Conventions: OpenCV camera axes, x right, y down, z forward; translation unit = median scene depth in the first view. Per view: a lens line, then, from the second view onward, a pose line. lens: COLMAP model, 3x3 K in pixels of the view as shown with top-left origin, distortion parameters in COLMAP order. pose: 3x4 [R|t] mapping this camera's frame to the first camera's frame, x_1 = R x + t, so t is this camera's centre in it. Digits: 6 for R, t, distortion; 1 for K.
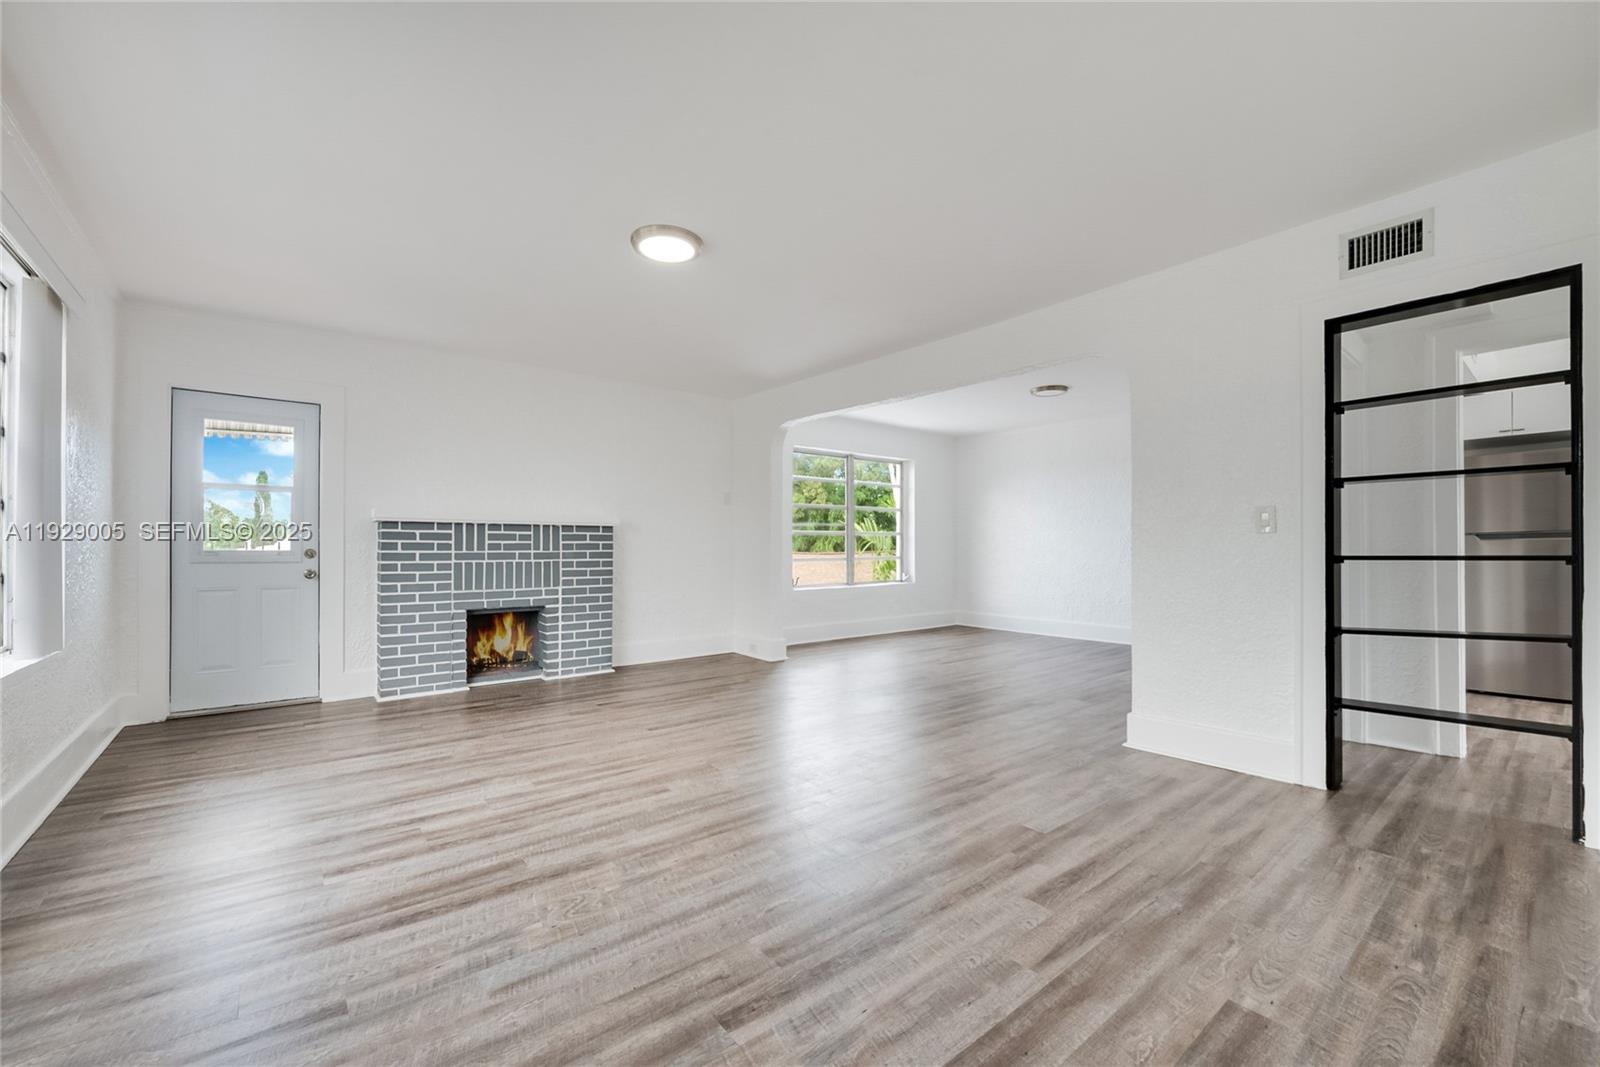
lens RADIAL K [[630.8, 0, 807.7], [0, 630.8, 544.7], [0, 0, 1]] dist [-0.013324, 0.000966]
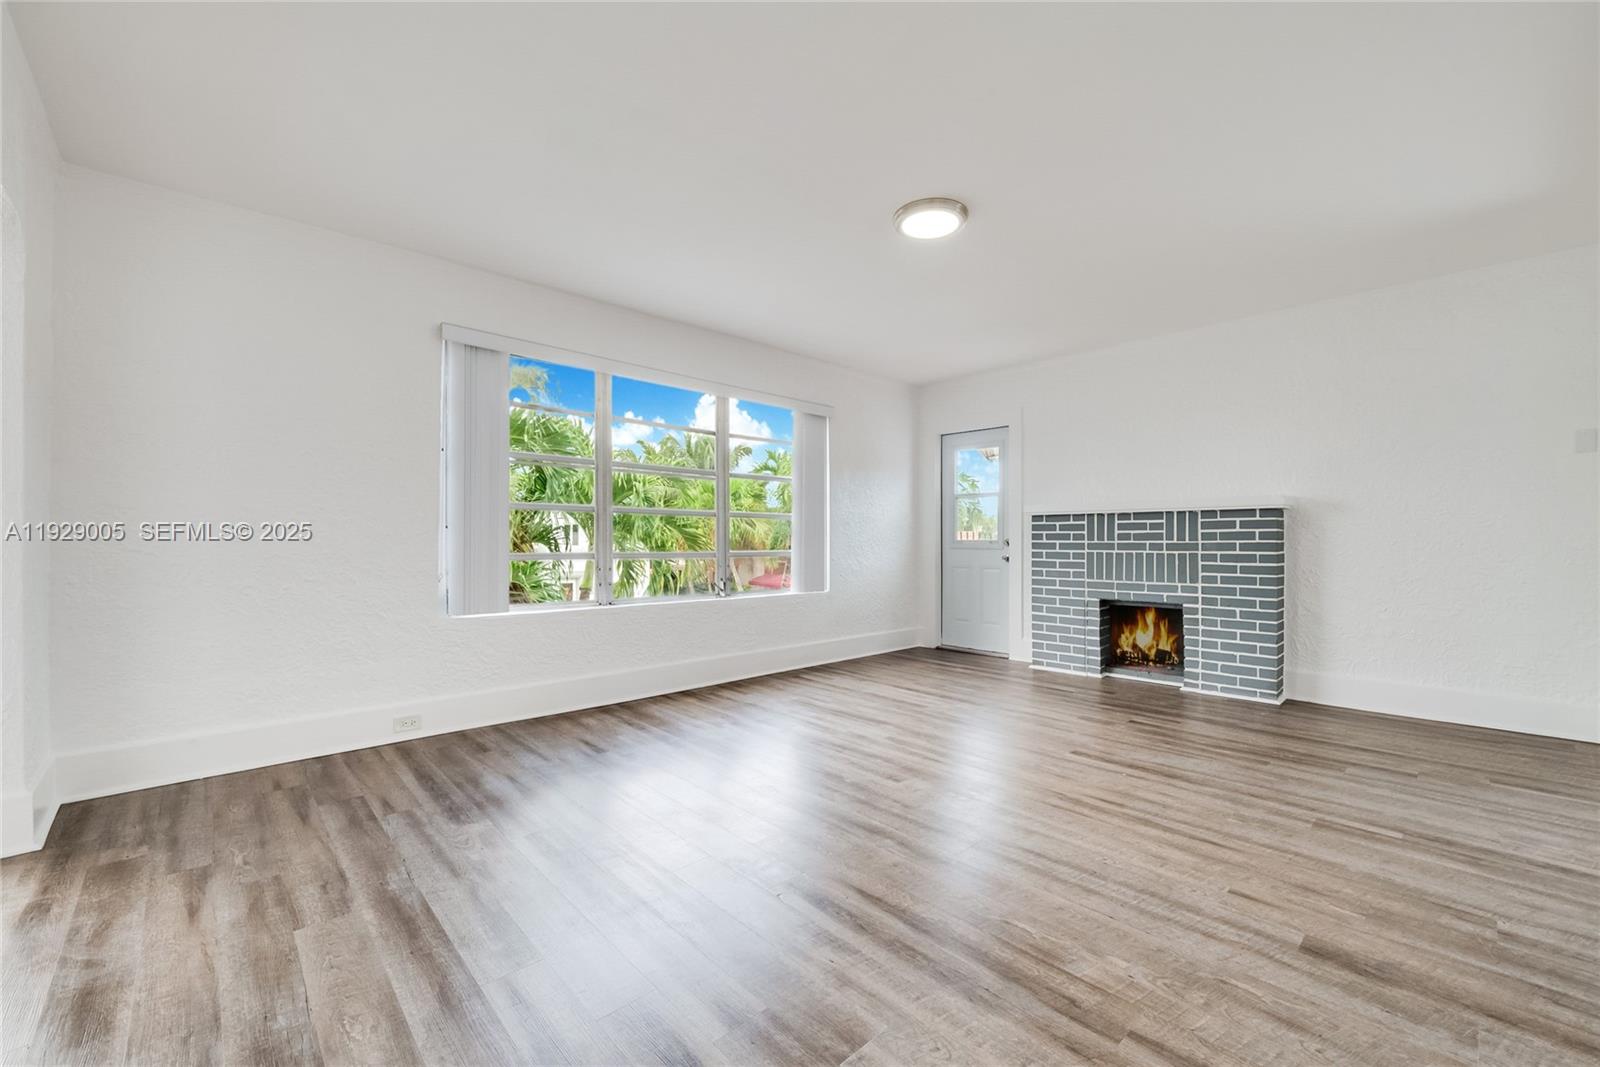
lens RADIAL K [[639.0, 0, 817.1], [0, 639.0, 542.2], [0, 0, 1]] dist [-0.000995, -0.000231]
pose [[0.093421, 0.004843, -0.995615, 0.436406], [0.008612, 0.999947, 0.005673, 0.002154], [0.995589, -0.009104, 0.093374, 0.440411]]
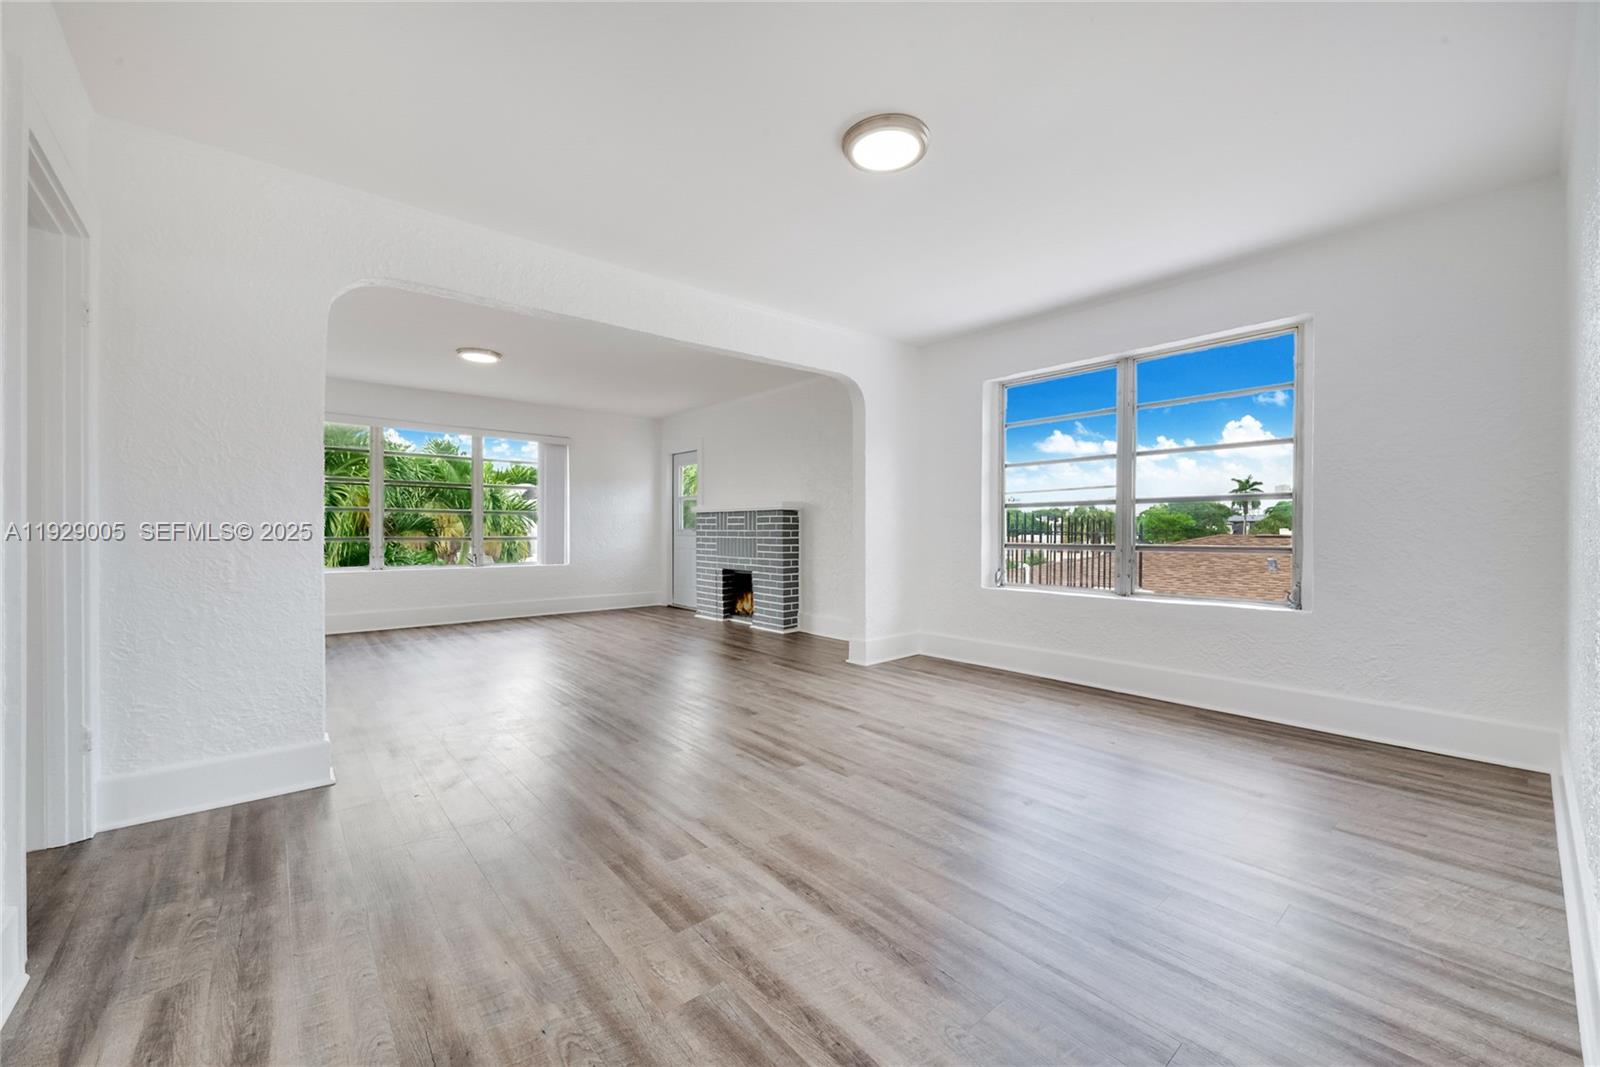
lens RADIAL K [[659.5, 0, 776.7], [0, 659.5, 517.6], [0, 0, 1]] dist [0.002997, 0.000300]
pose [[-0.006796, -0.013654, -0.999884, 1.037426], [0.009115, 0.999864, -0.013715, 0.002617], [0.999935, -0.009207, -0.006670, 1.122389]]
